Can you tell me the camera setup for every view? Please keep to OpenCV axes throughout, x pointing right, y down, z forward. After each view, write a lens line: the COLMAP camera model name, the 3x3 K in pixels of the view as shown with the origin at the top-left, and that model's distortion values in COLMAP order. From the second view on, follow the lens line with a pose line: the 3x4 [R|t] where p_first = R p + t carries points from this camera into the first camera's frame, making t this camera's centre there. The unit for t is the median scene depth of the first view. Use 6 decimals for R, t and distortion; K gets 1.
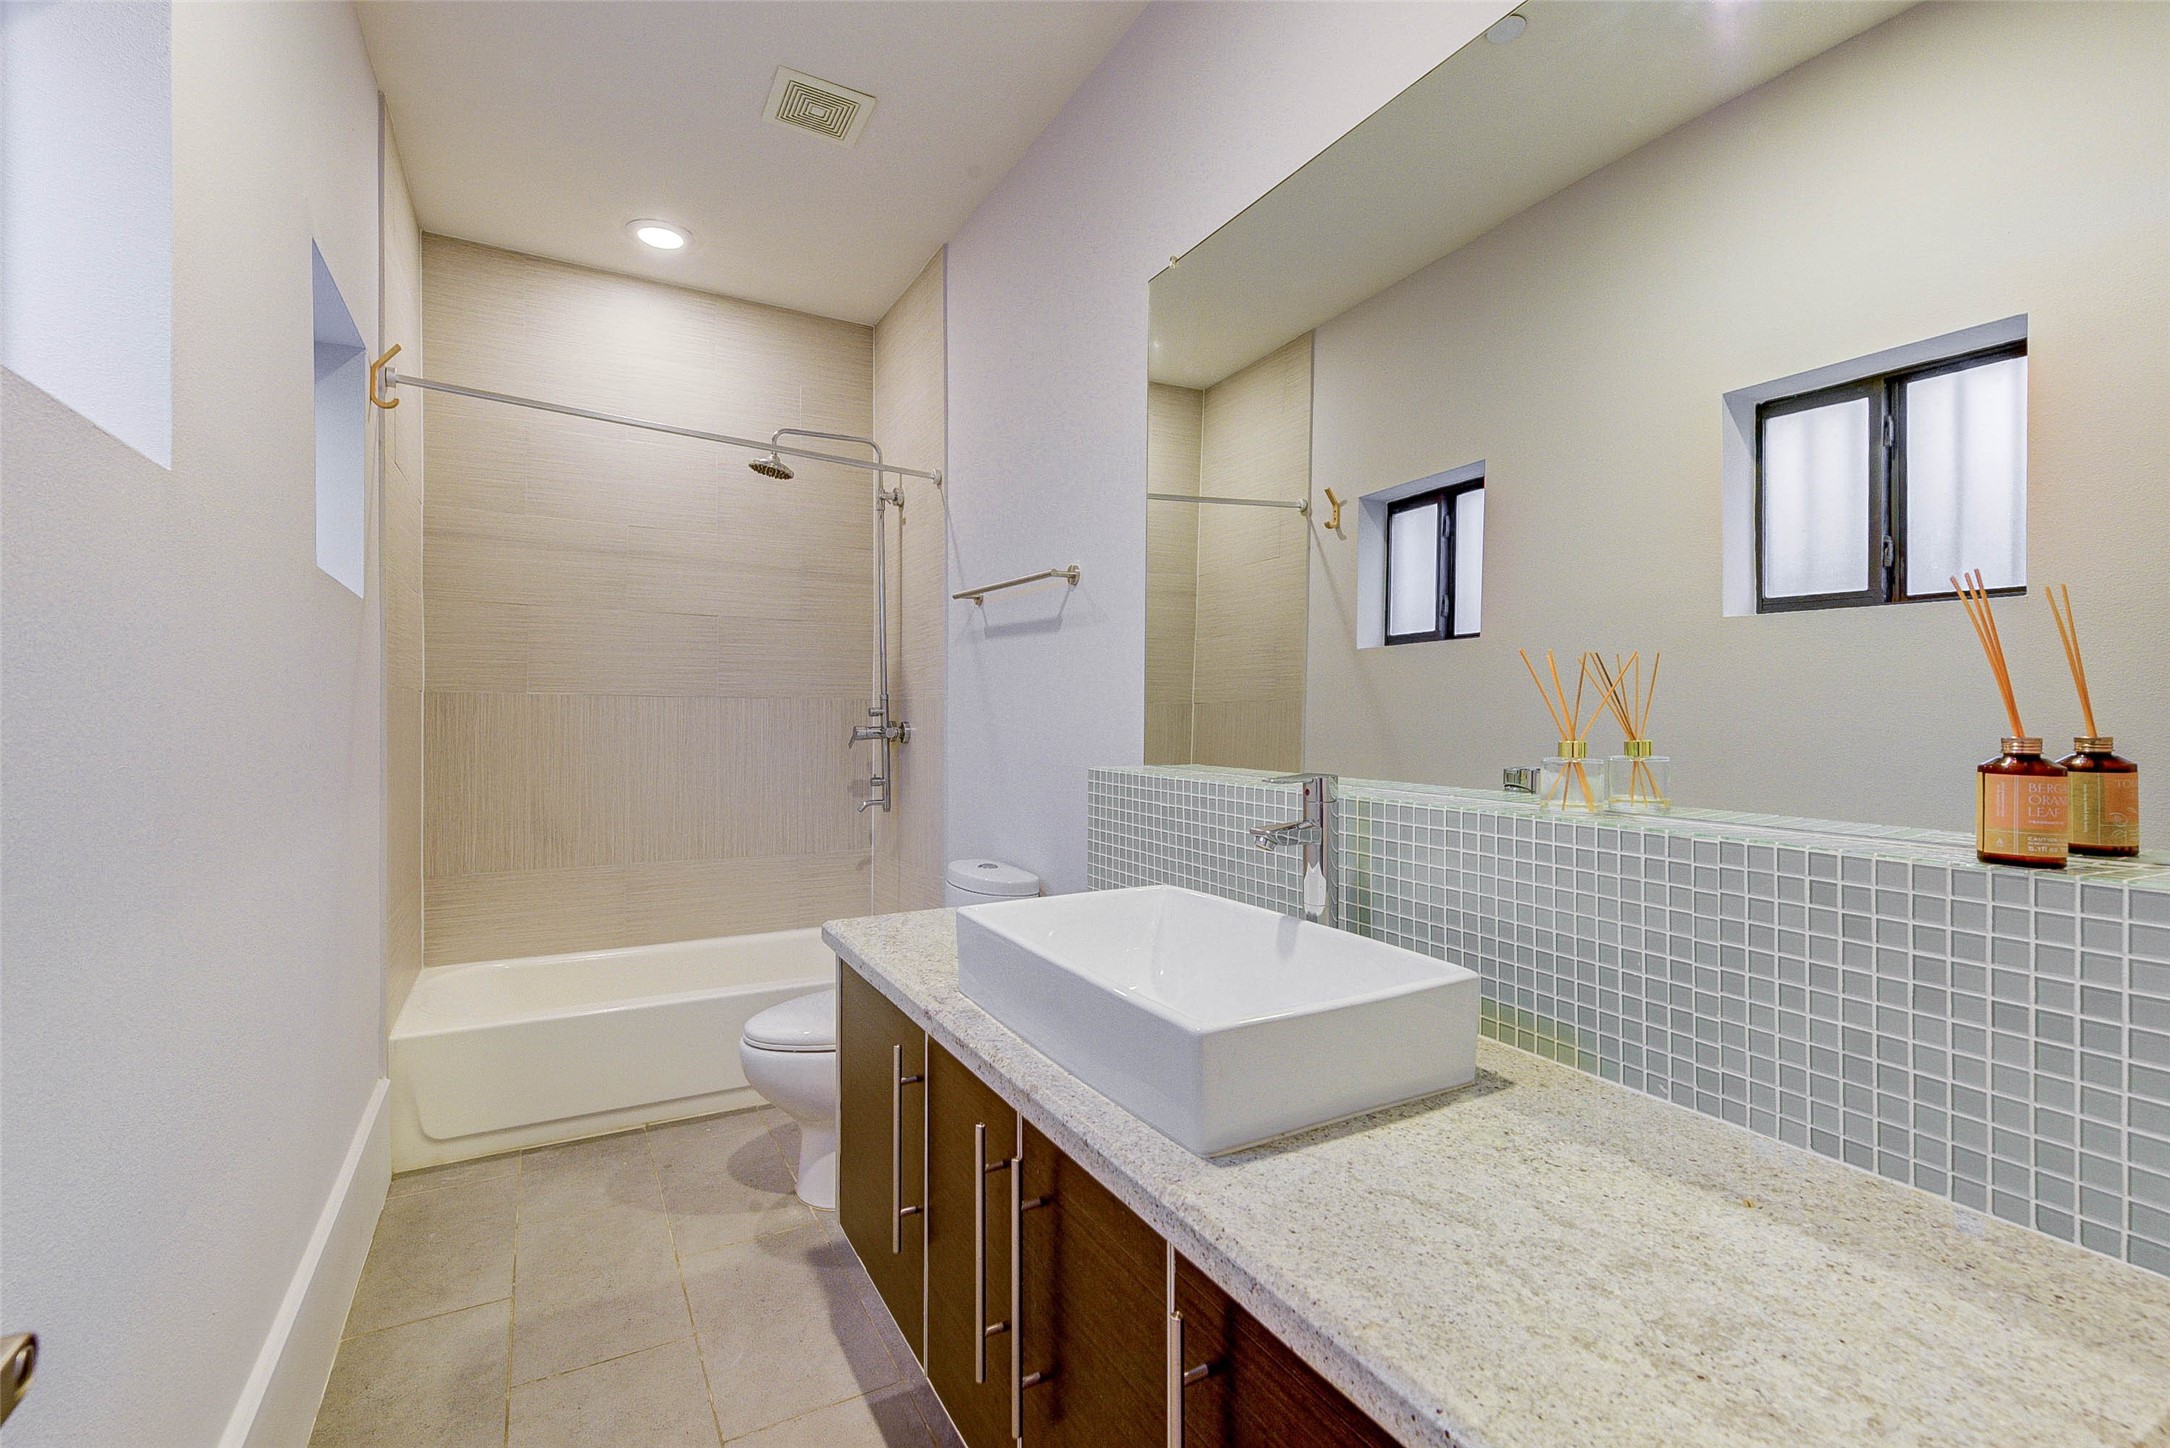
lens RADIAL K [[945.0, 0, 1093.5], [0, 945.0, 711.5], [0, 0, 1]] dist [0.009378, -0.003118]
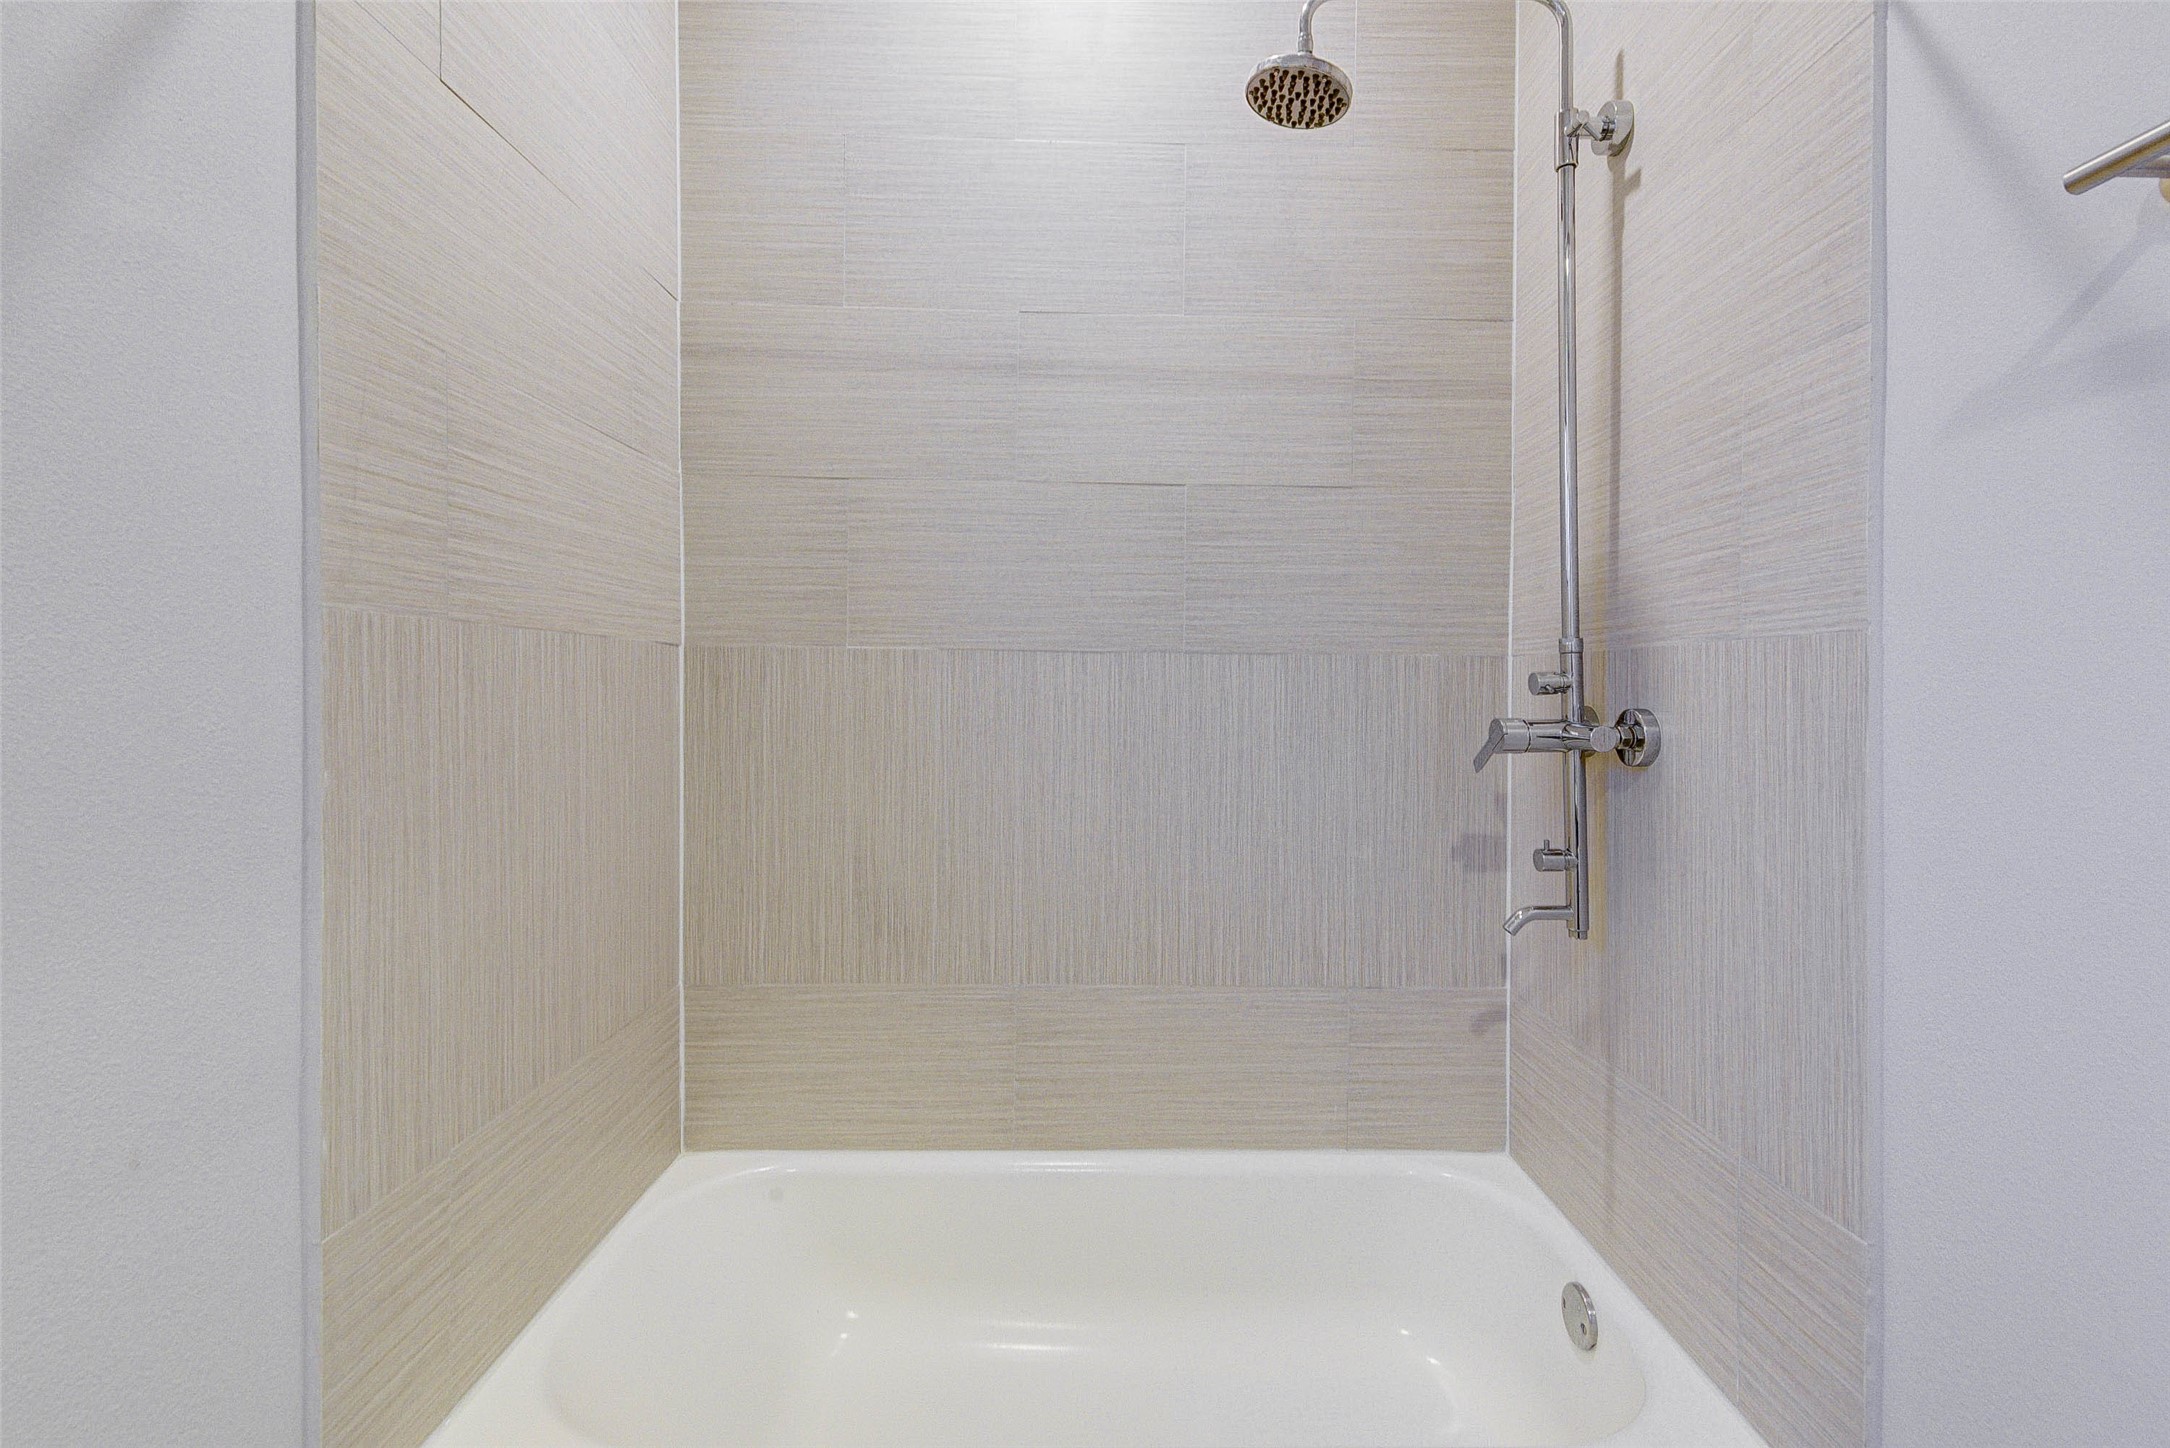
lens RADIAL K [[945.0, 0, 1127.2], [0, 945.0, 682.7], [0, 0, 1]] dist [0.009378, -0.003118]
pose [[0.889972, -0.001702, -0.456012, -0.208243], [-0.000609, 0.999988, -0.004919, 0.002634], [0.456015, 0.004656, 0.889960, 0.569906]]
